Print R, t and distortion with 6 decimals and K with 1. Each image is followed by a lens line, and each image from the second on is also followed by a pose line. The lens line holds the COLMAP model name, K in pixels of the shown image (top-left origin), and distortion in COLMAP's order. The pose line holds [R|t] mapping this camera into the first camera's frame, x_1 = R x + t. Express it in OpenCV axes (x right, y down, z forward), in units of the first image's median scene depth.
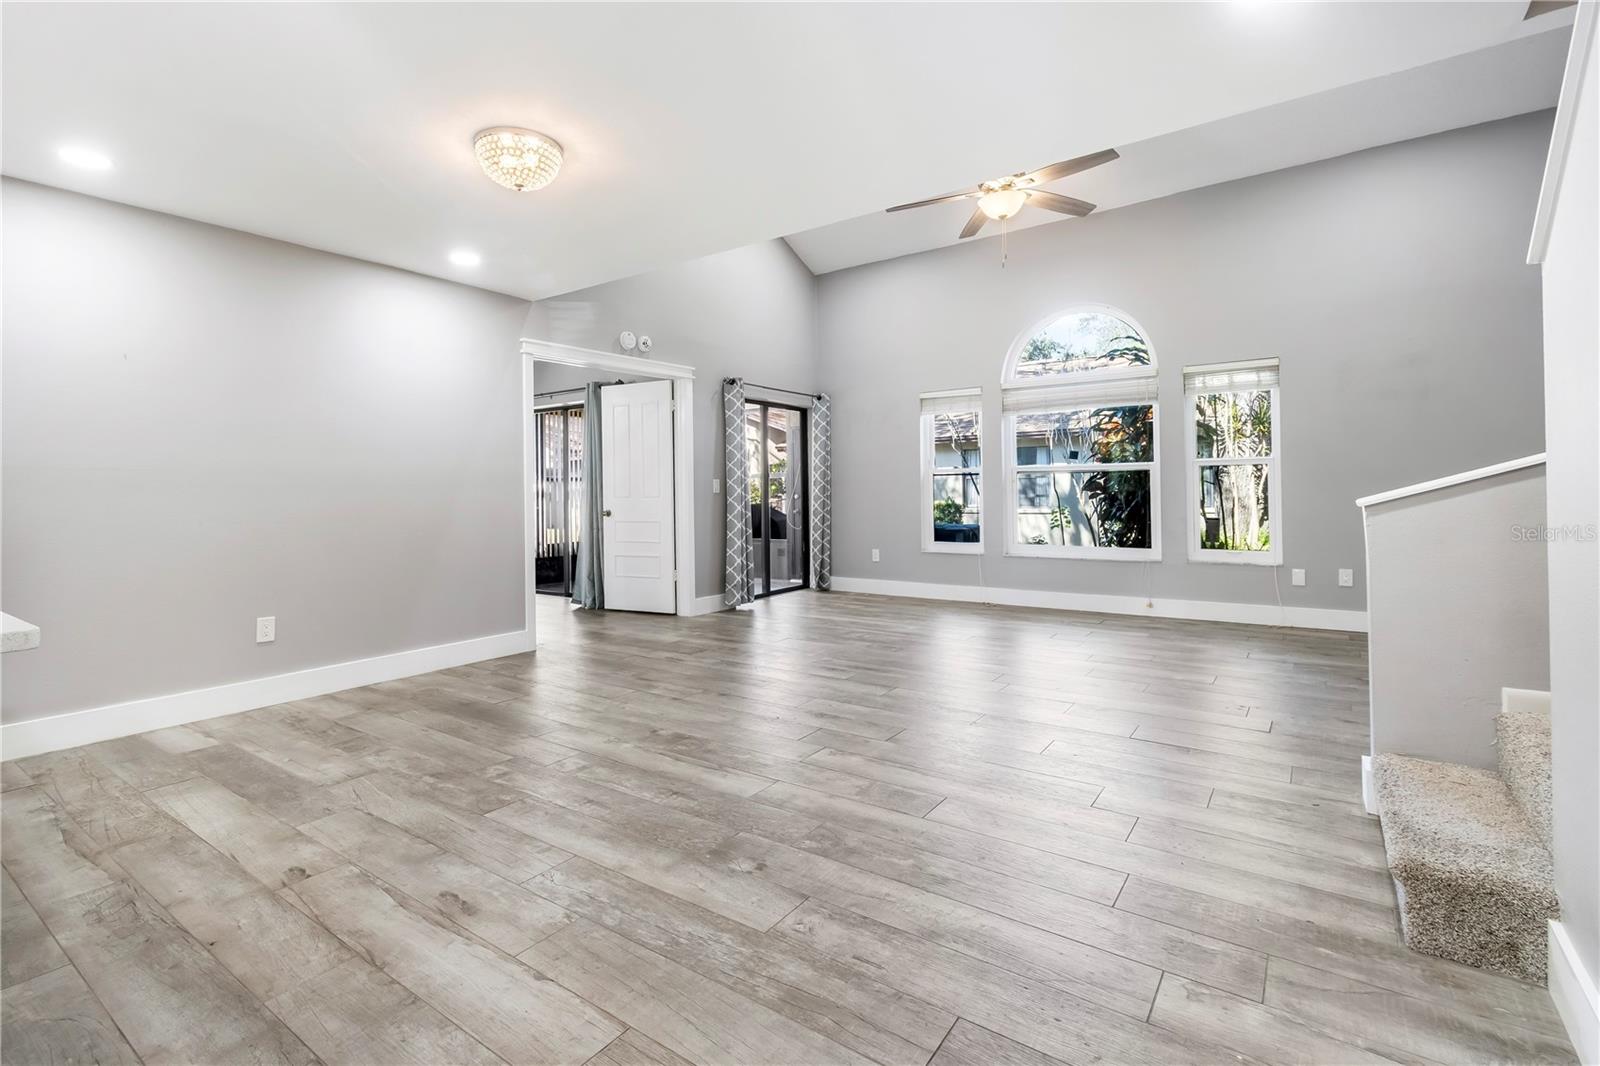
lens RADIAL K [[751.6, 0, 753.8], [0, 751.6, 486.7], [0, 0, 1]] dist [-0.000674, -0.000342]
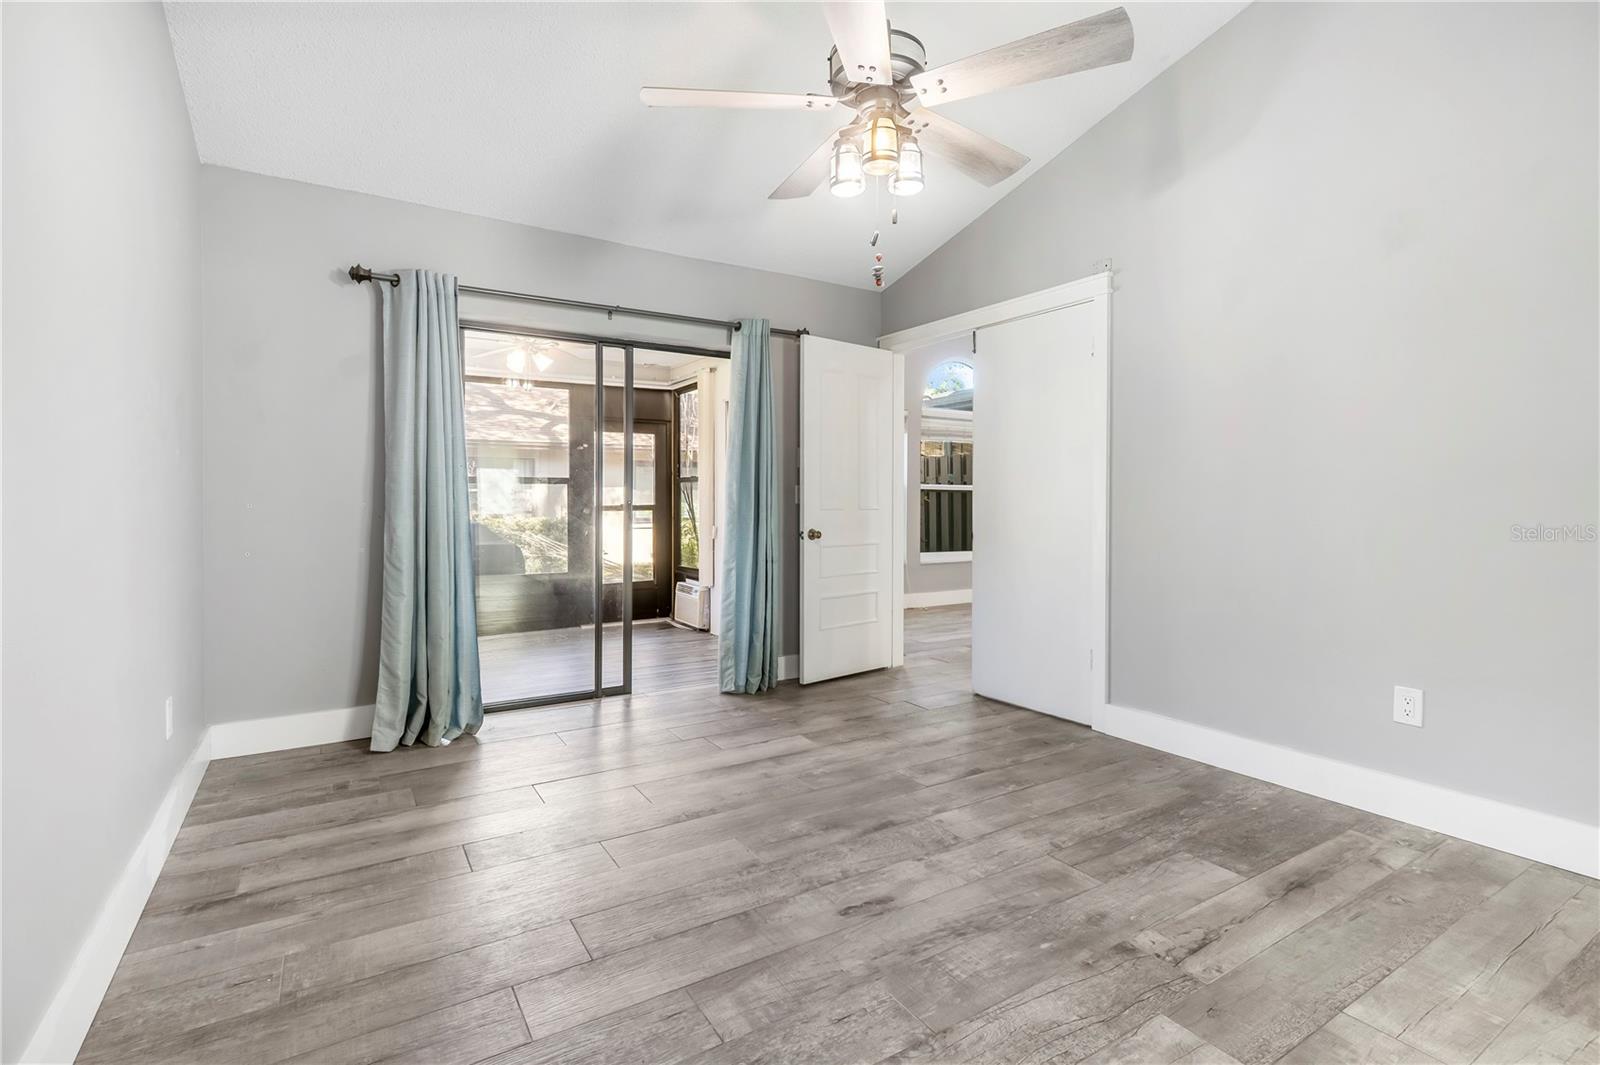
lens RADIAL K [[758.5, 0, 788.5], [0, 758.5, 498.0], [0, 0, 1]] dist [0.002657, -0.001457]
pose [[0.361327, 0.020397, 0.932216, -0.841898], [-0.006569, 0.999792, -0.019329, 0.017960], [-0.932416, 0.000860, 0.361385, 0.826378]]
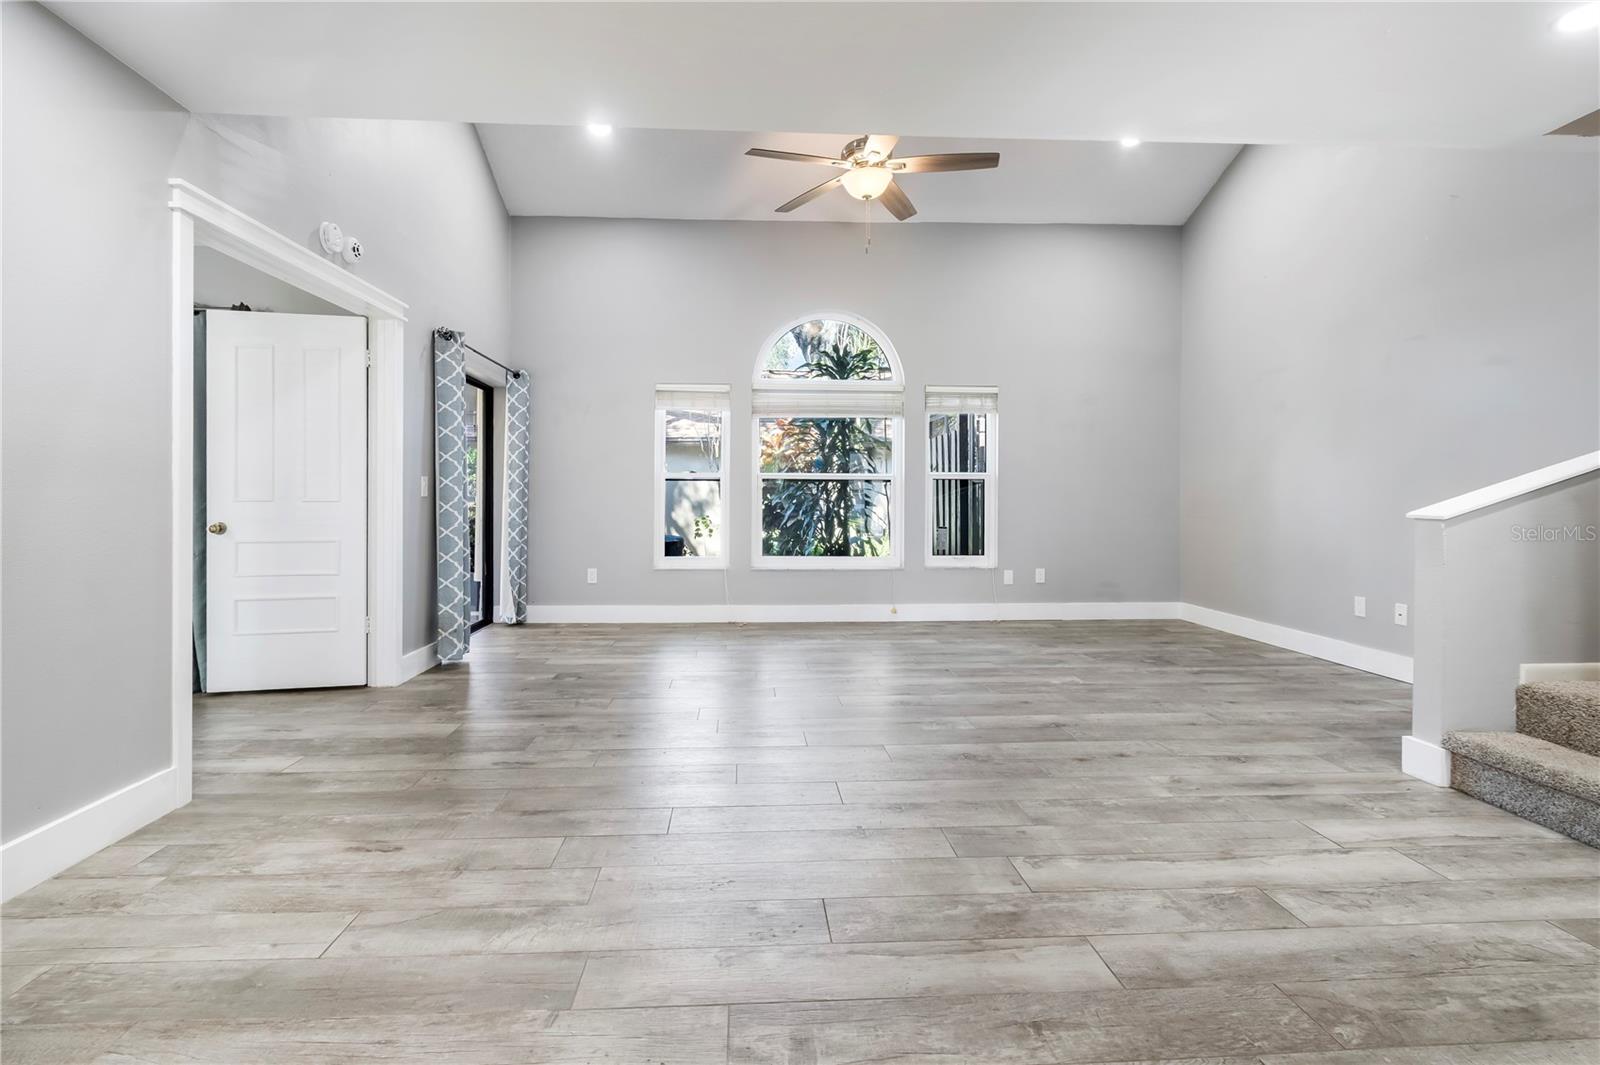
lens RADIAL K [[758.5, 0, 788.5], [0, 758.5, 498.0], [0, 0, 1]] dist [0.002657, -0.001457]
pose [[0.760408, 0.015282, 0.649266, -0.253183], [-0.018158, 0.999833, -0.002267, 0.005508], [-0.649192, -0.010065, 0.760558, 0.279306]]
